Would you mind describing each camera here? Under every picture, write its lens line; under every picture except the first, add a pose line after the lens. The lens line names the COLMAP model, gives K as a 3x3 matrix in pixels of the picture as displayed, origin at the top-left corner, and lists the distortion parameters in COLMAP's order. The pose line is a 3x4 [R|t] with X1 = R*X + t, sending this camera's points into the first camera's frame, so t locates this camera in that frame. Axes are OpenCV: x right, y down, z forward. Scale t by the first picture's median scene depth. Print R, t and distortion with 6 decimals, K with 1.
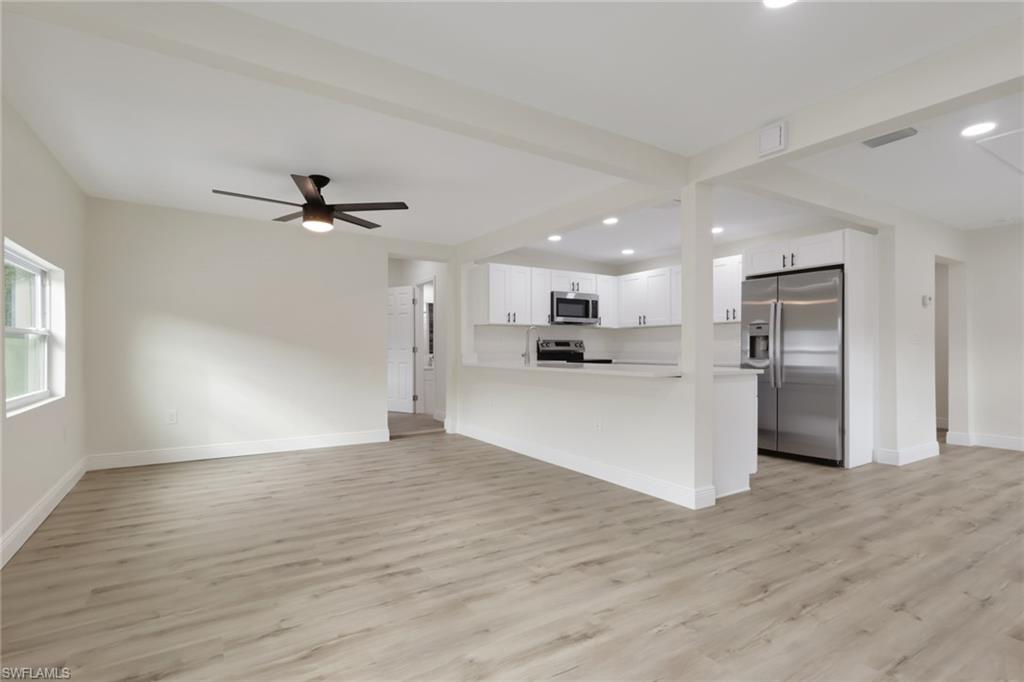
lens RADIAL K [[504.7, 0, 482.6], [0, 504.7, 347.3], [0, 0, 1]] dist [-0.012359, 0.002337]
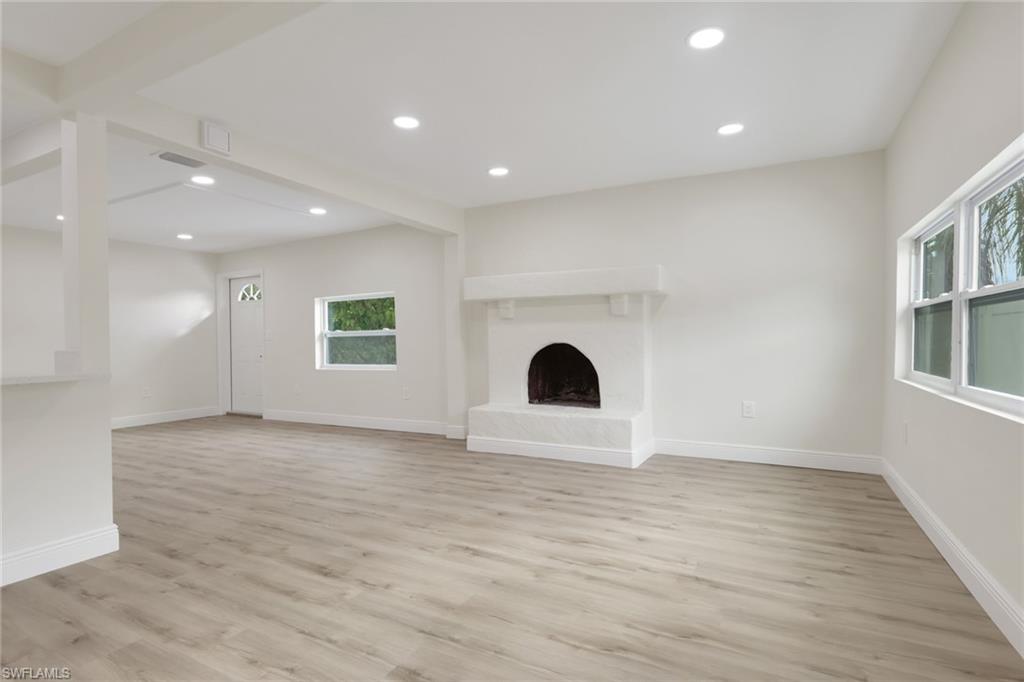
lens RADIAL K [[504.7, 0, 528.9], [0, 504.7, 364.9], [0, 0, 1]] dist [-0.012359, 0.002337]
pose [[-0.560372, -0.027796, 0.827774, -0.406521], [0.009868, 0.999142, 0.040230, 0.011064], [-0.828182, 0.030713, -0.559617, 0.654881]]
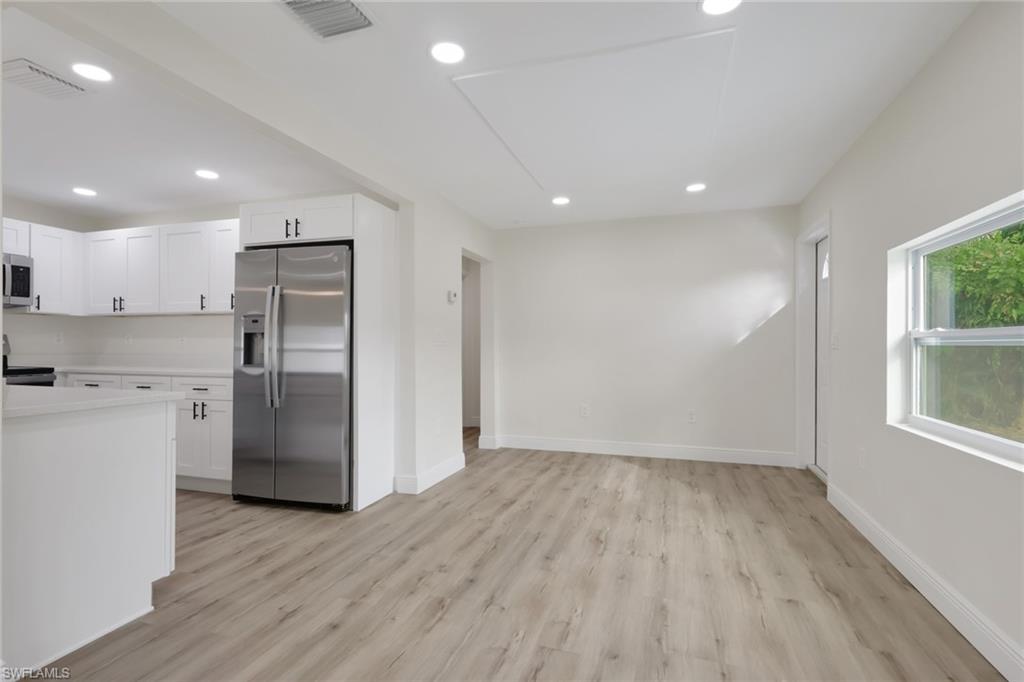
lens RADIAL K [[504.7, 0, 537.2], [0, 504.7, 346.6], [0, 0, 1]] dist [-0.012359, 0.002337]
pose [[0.714832, 0.002329, 0.699292, 0.369786], [-0.008579, 0.999948, 0.005440, -0.012444], [-0.699243, -0.009888, 0.714815, 0.254527]]
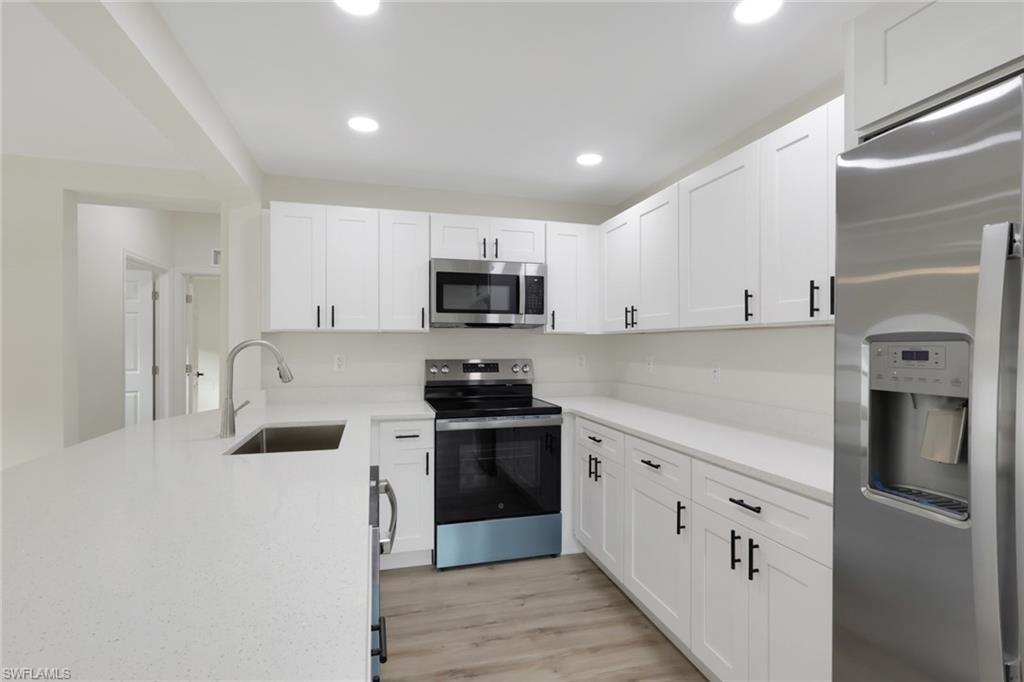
lens RADIAL K [[504.7, 0, 506.1], [0, 504.7, 342.0], [0, 0, 1]] dist [-0.012359, 0.002337]
pose [[0.968801, 0.000360, -0.247841, 0.469923], [-0.000347, 1.000000, 0.000099, -0.047998], [0.247841, -0.000010, 0.968801, 0.814739]]
